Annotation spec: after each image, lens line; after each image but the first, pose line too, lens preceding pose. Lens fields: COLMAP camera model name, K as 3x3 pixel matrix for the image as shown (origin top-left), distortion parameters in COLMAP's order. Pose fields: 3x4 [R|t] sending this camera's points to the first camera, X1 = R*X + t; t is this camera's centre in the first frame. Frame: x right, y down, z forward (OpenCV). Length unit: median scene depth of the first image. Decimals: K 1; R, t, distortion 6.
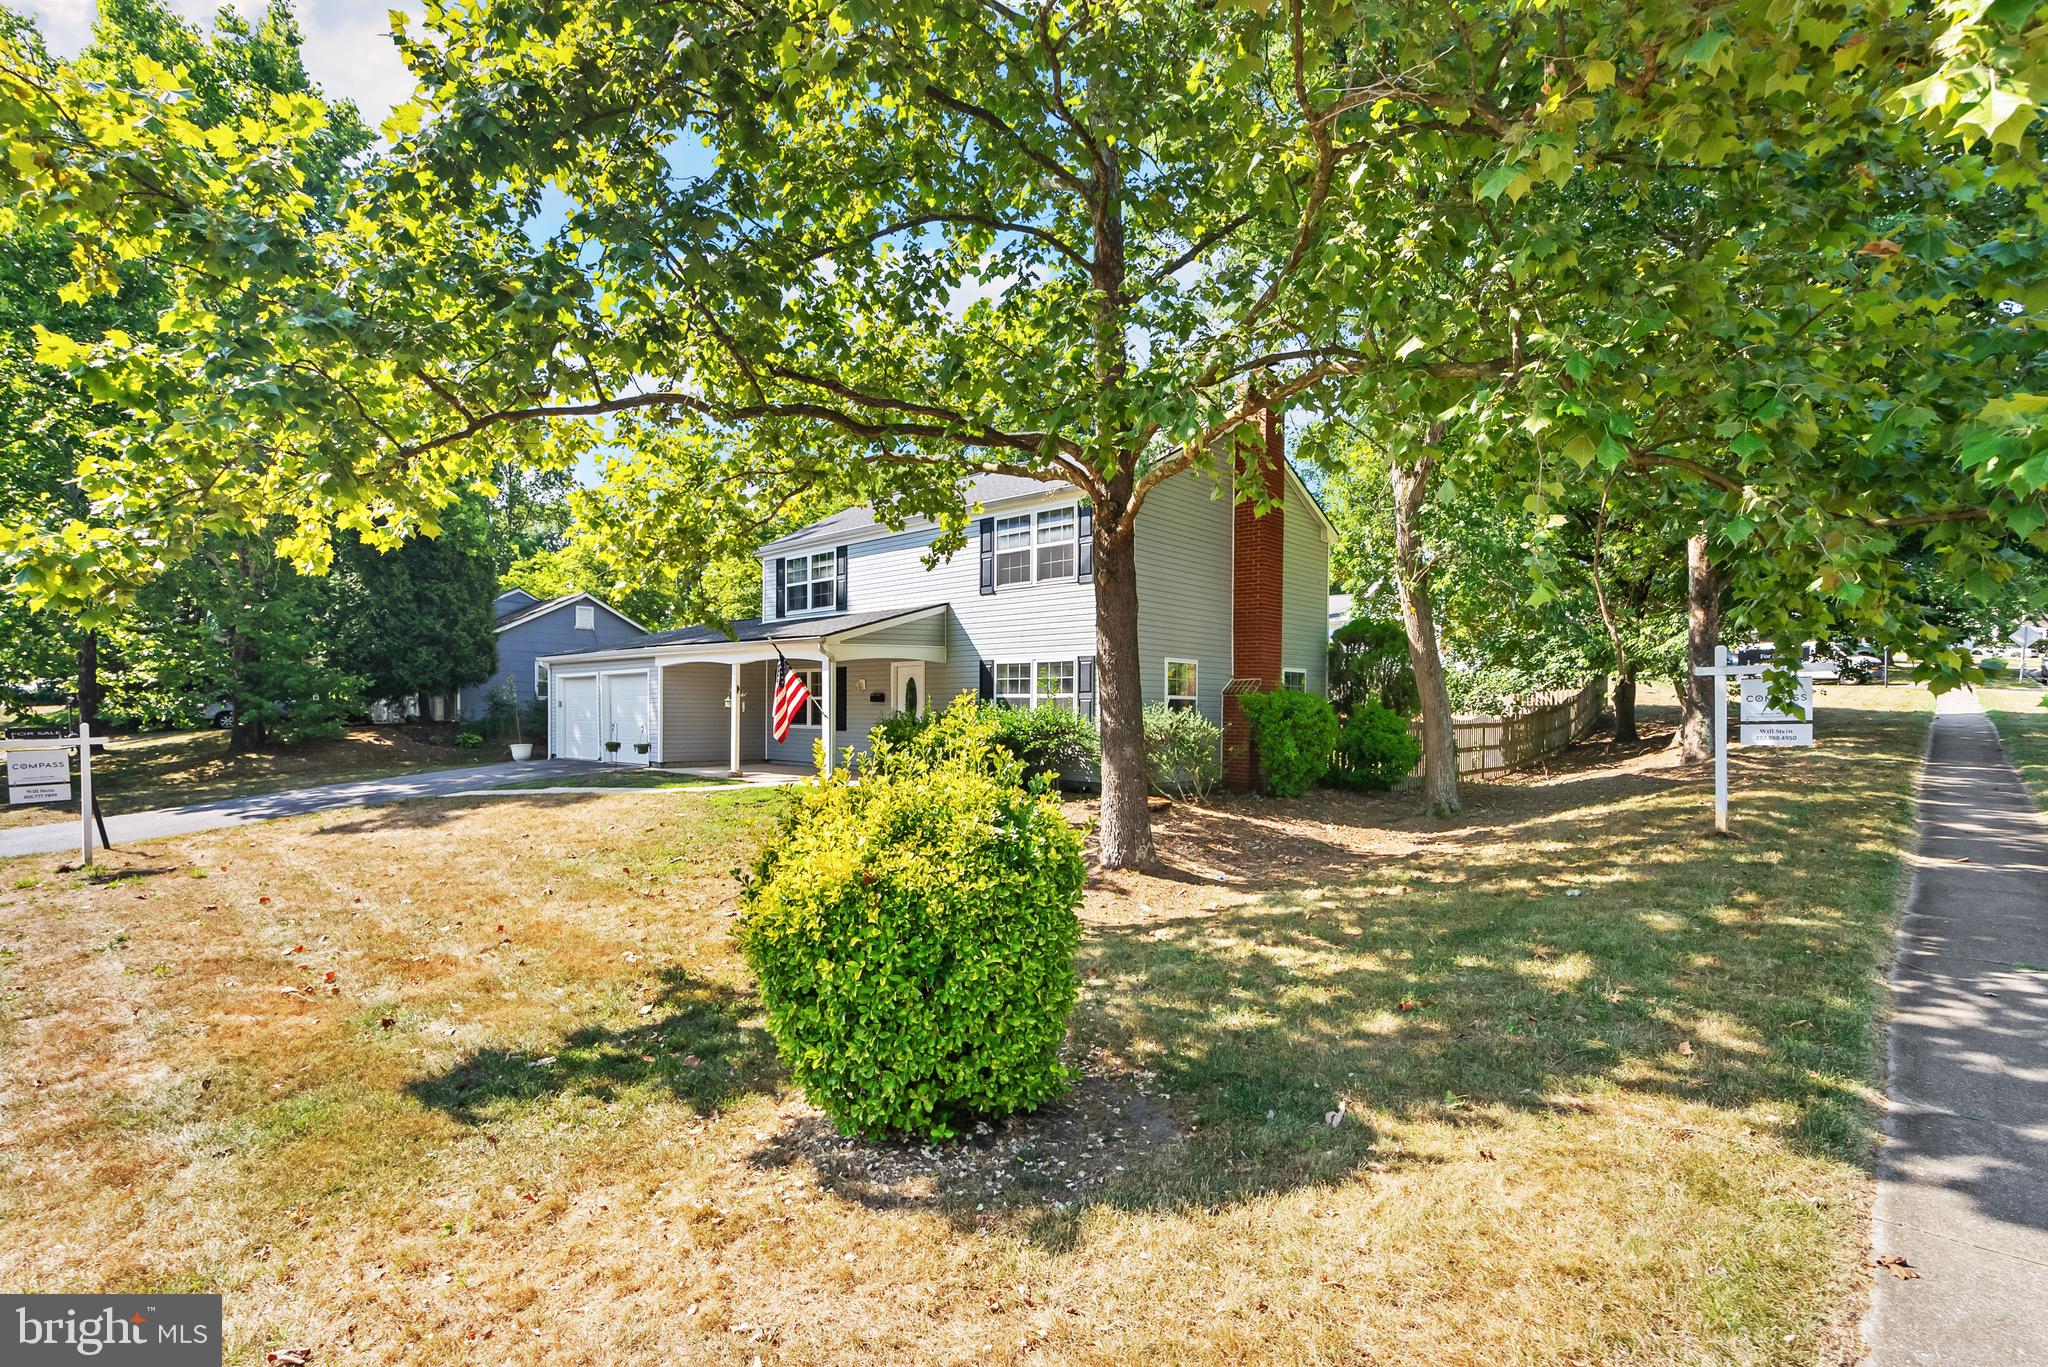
lens RADIAL K [[1004.5, 0, 1024.0], [0, 1004.5, 683.5], [0, 0, 1]] dist [0.001003, -0.000433]
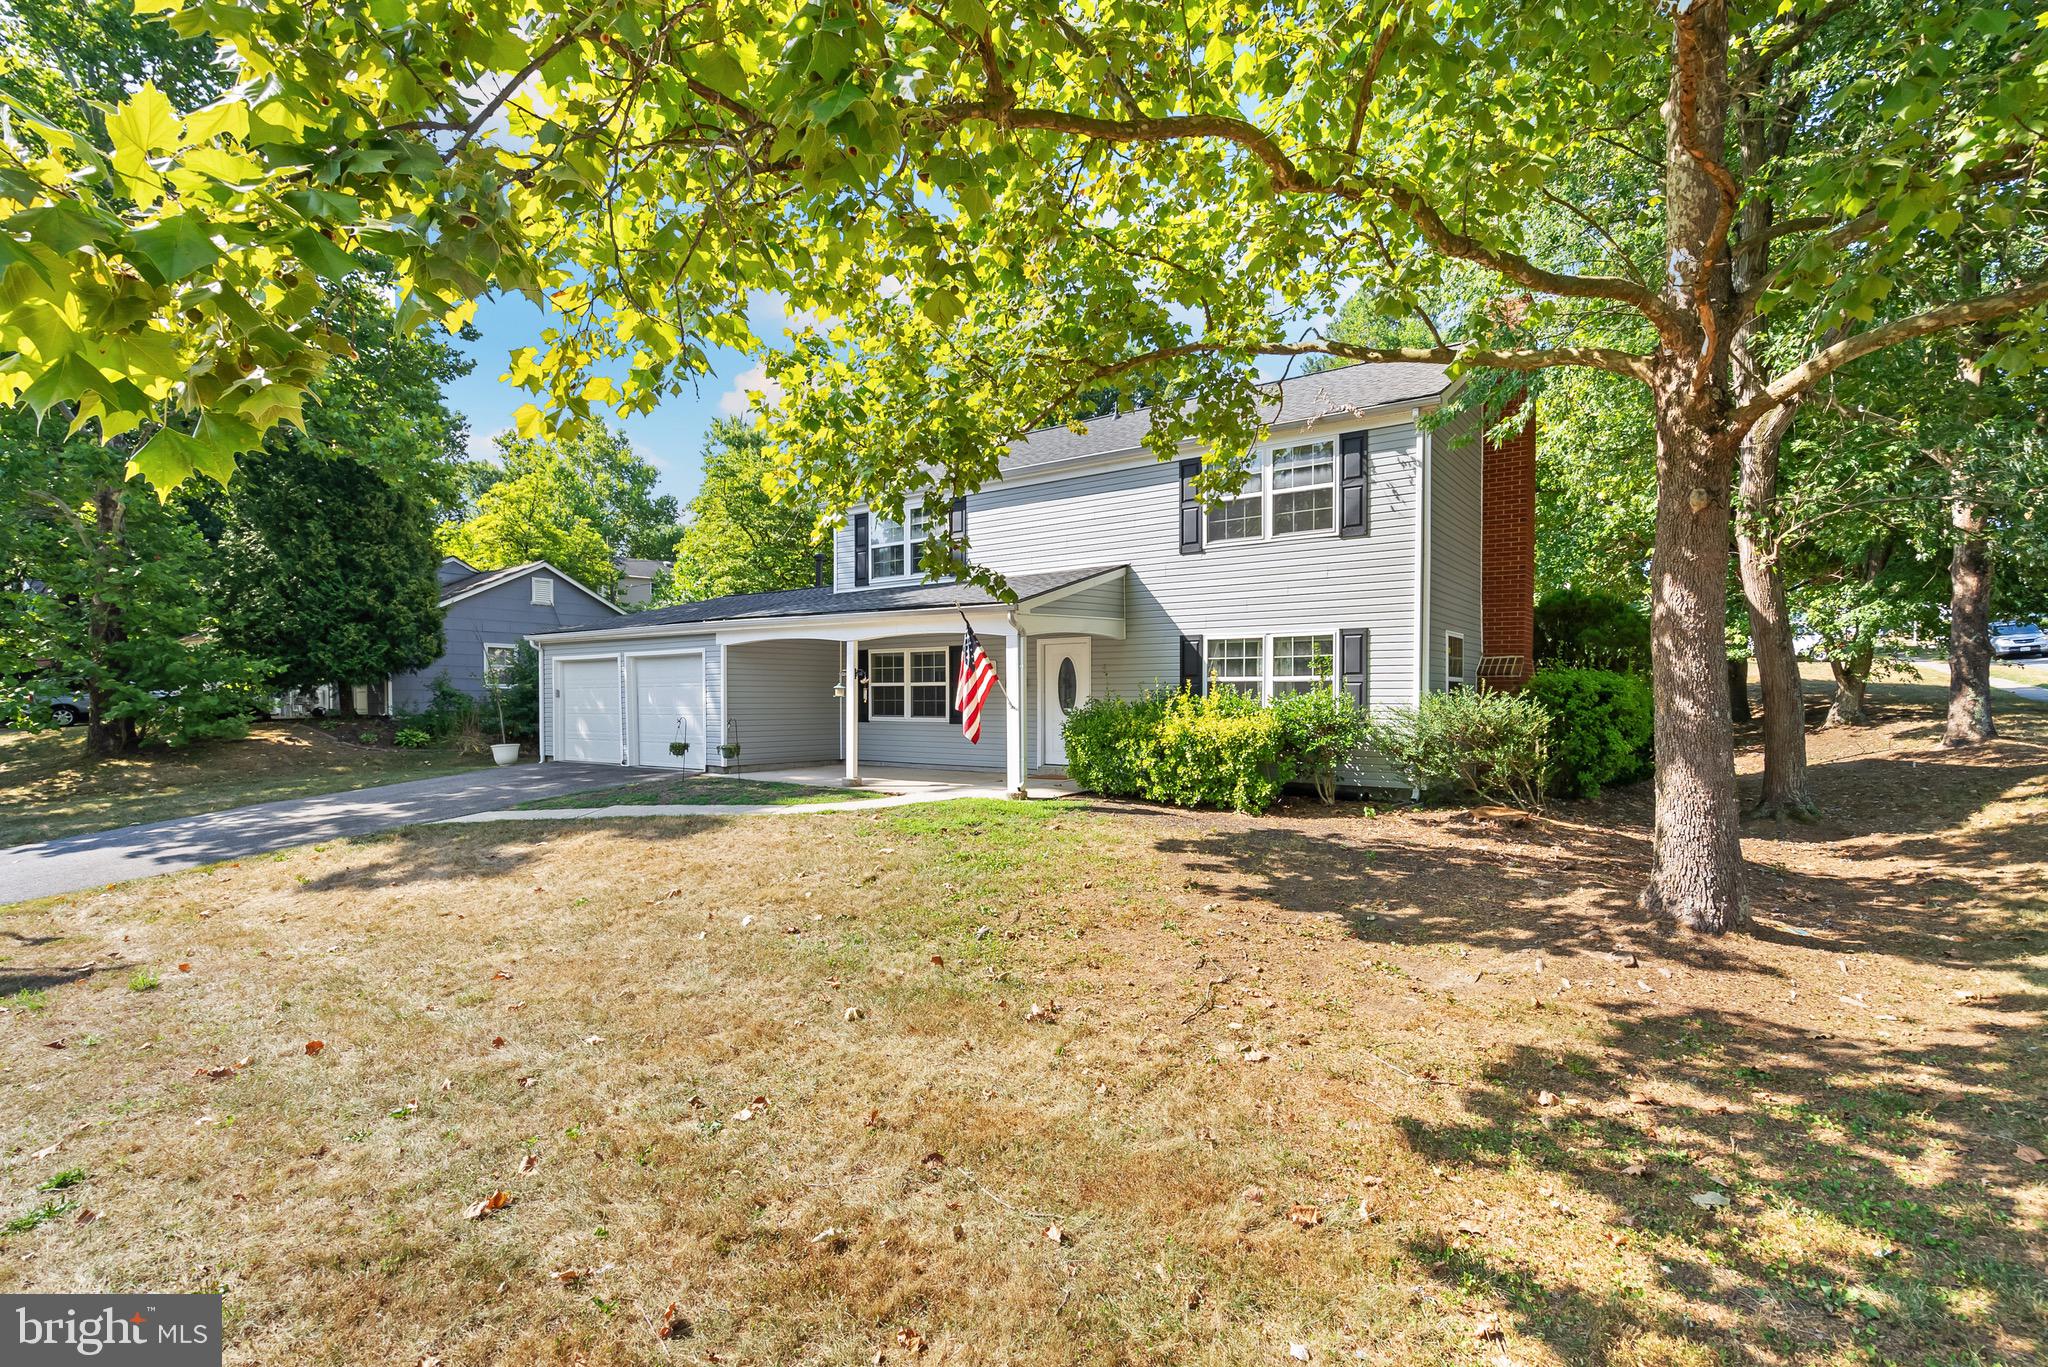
lens RADIAL K [[946.1, 0, 1021.6], [0, 946.1, 674.0], [0, 0, 1]] dist [-0.002868, -0.000325]
pose [[0.989282, -0.008199, 0.145790, -0.278975], [0.006950, 0.999935, 0.009068, 0.000546], [-0.145855, -0.007958, 0.989274, 0.263391]]
